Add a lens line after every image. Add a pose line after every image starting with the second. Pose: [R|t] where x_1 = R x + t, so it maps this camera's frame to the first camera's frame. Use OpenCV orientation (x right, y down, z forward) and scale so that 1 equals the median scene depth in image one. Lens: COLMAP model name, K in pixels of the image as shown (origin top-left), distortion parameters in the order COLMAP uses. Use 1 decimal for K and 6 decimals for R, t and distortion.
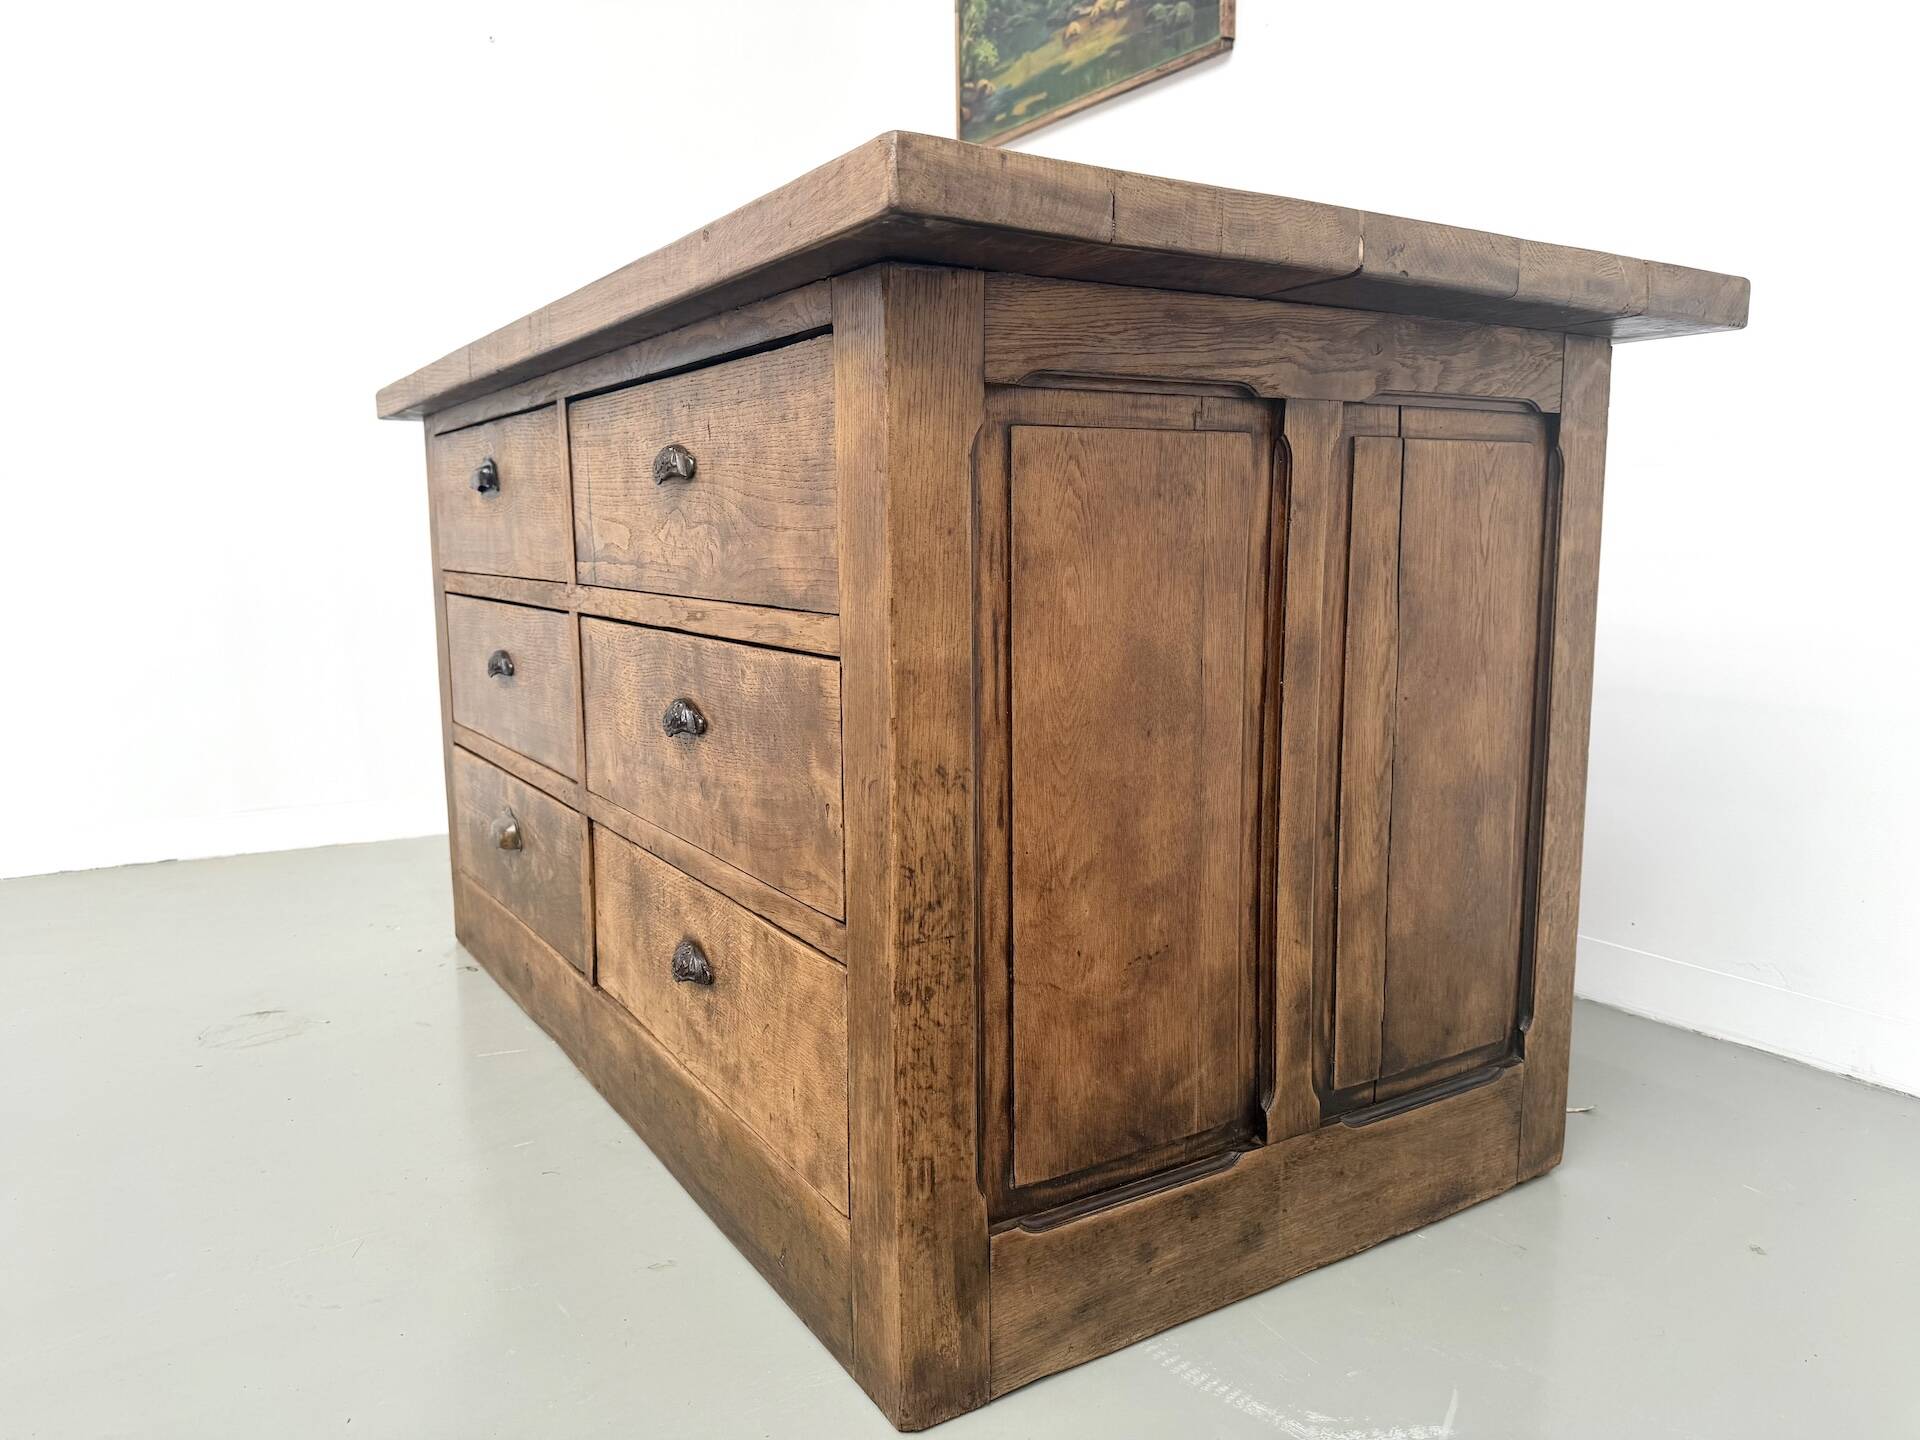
lens RADIAL K [[1345.4, 0, 946.4], [0, 1345.4, 728.6], [0, 0, 1]] dist [0.182554, -0.375419]
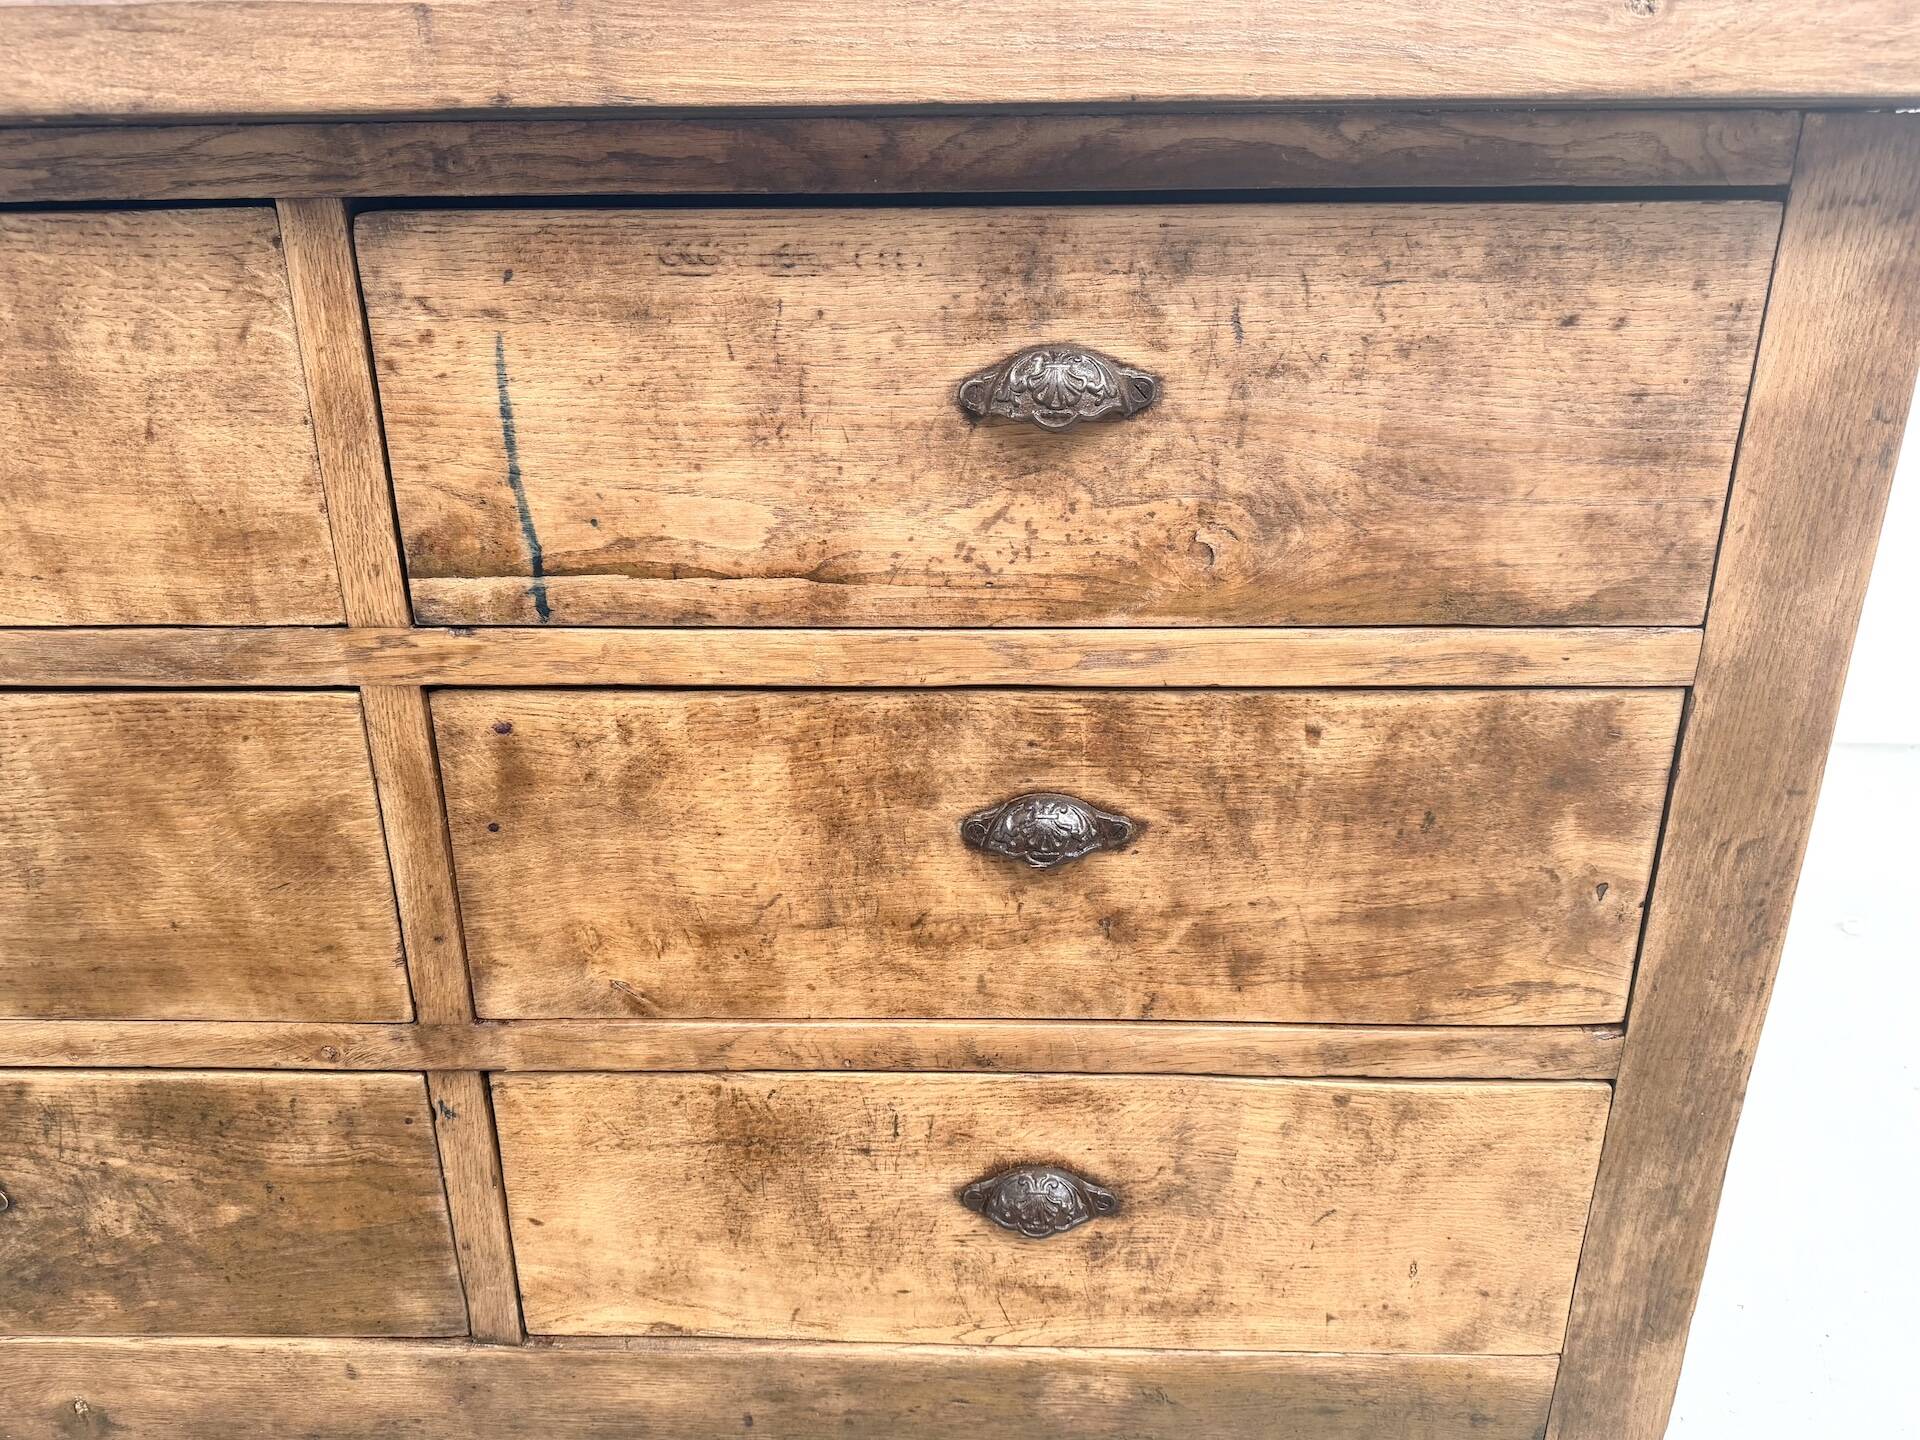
lens RADIAL K [[1361.3, 0, 960.0], [0, 1361.3, 720.0], [0, 0, 1]] dist [0.092398, -0.146211]
pose [[0.543329, -0.300118, 0.784042, -0.634568], [0.127138, 0.952561, 0.276520, -0.211230], [-0.829837, -0.050560, 0.555711, 0.702286]]
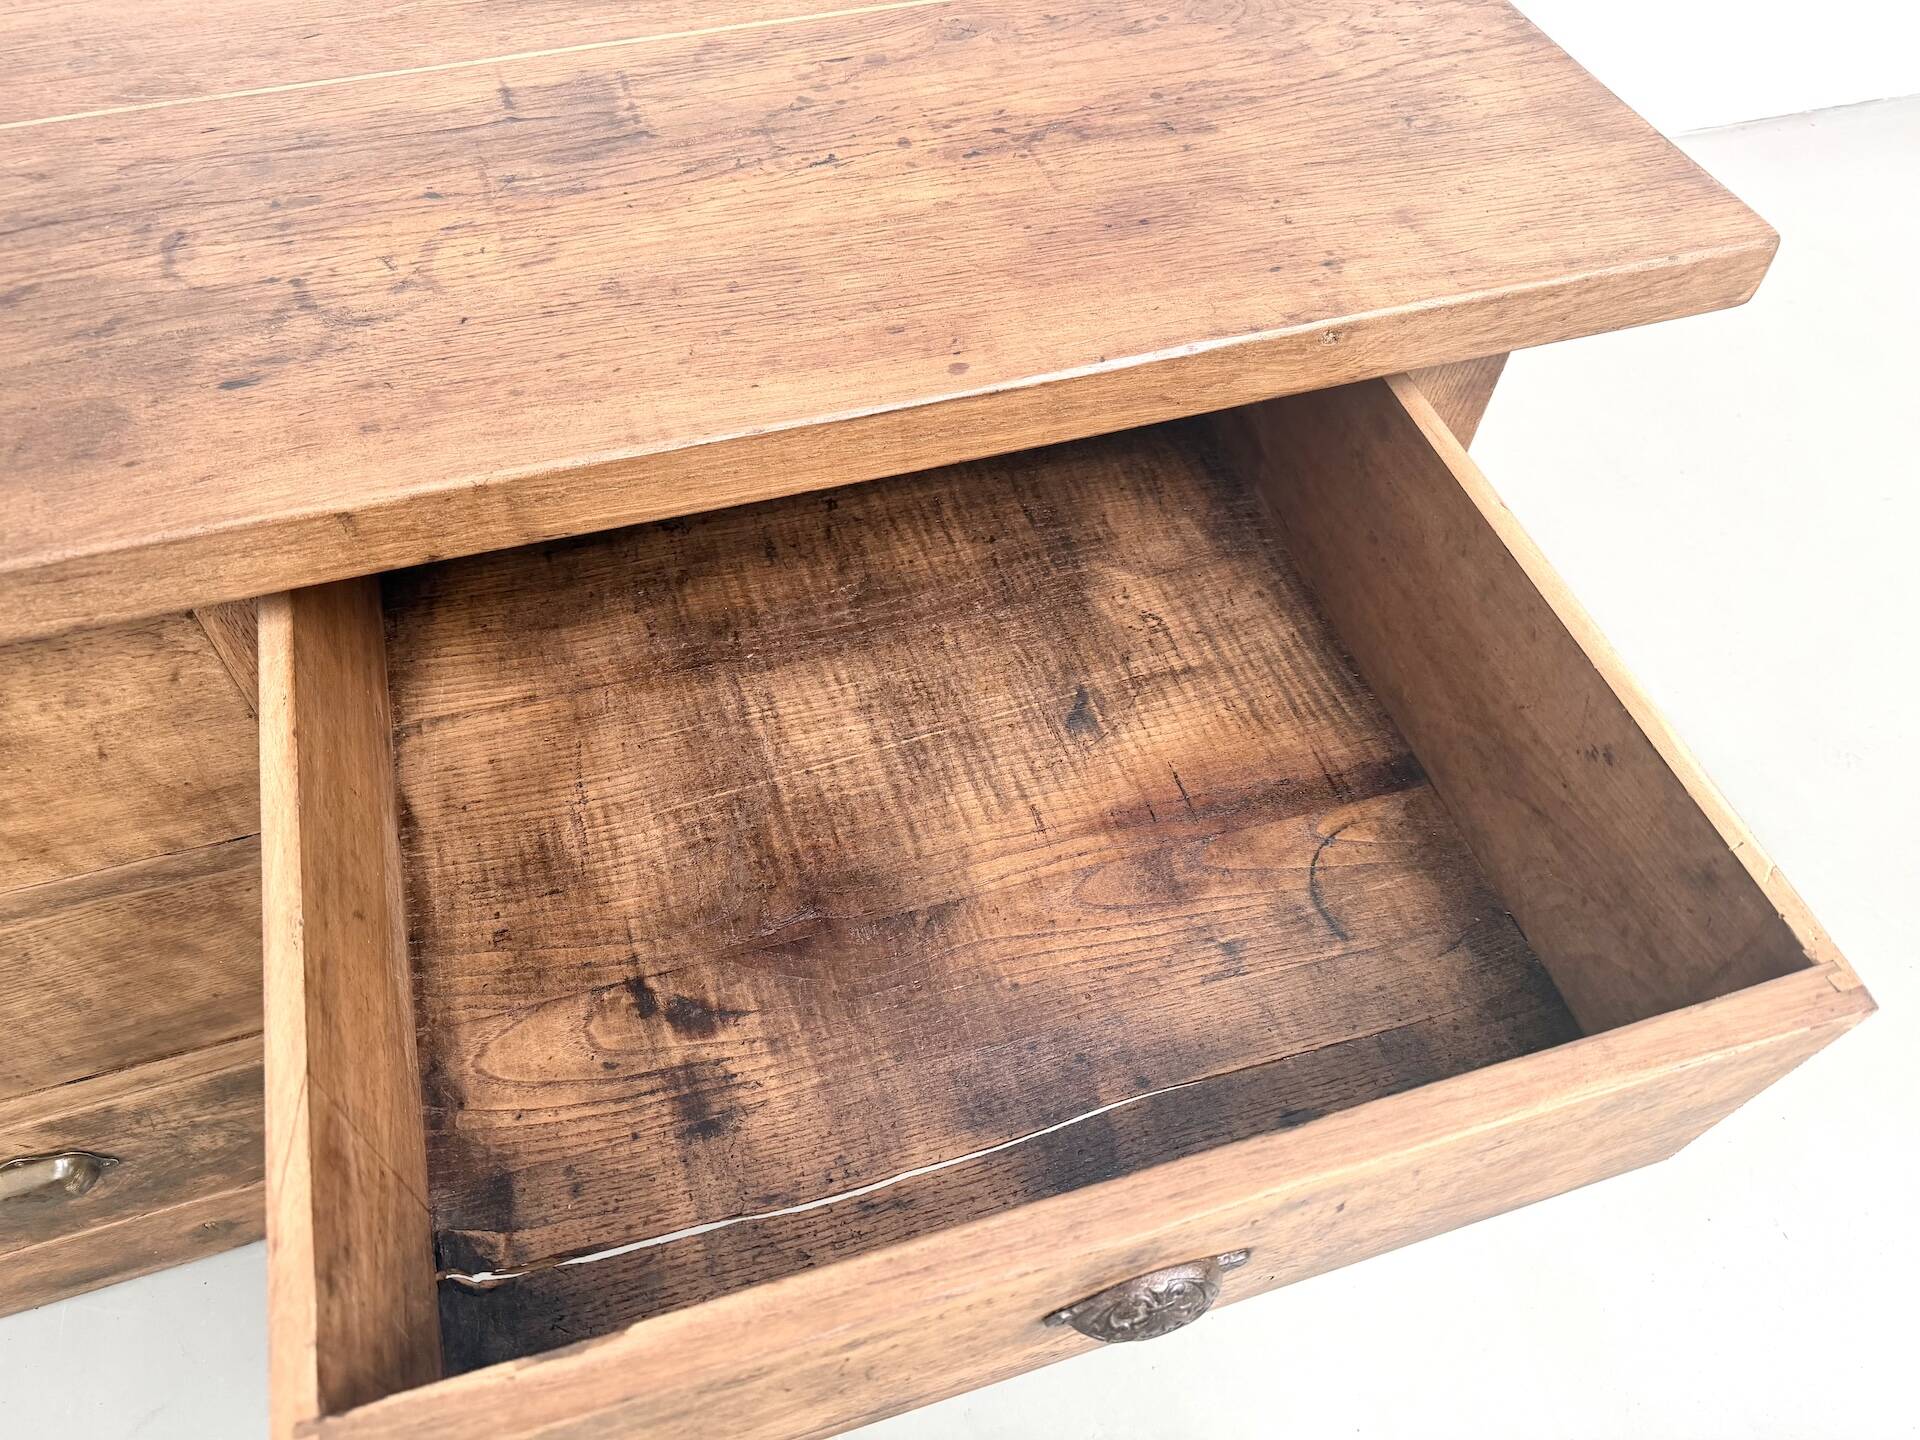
lens RADIAL K [[1361.3, 0, 960.0], [0, 1361.3, 720.0], [0, 0, 1]] dist [0.092398, -0.146211]
pose [[0.247133, -0.763445, 0.596722, -0.606571], [0.116319, 0.634744, 0.763917, -0.610827], [-0.961975, -0.119379, 0.245669, 0.762425]]
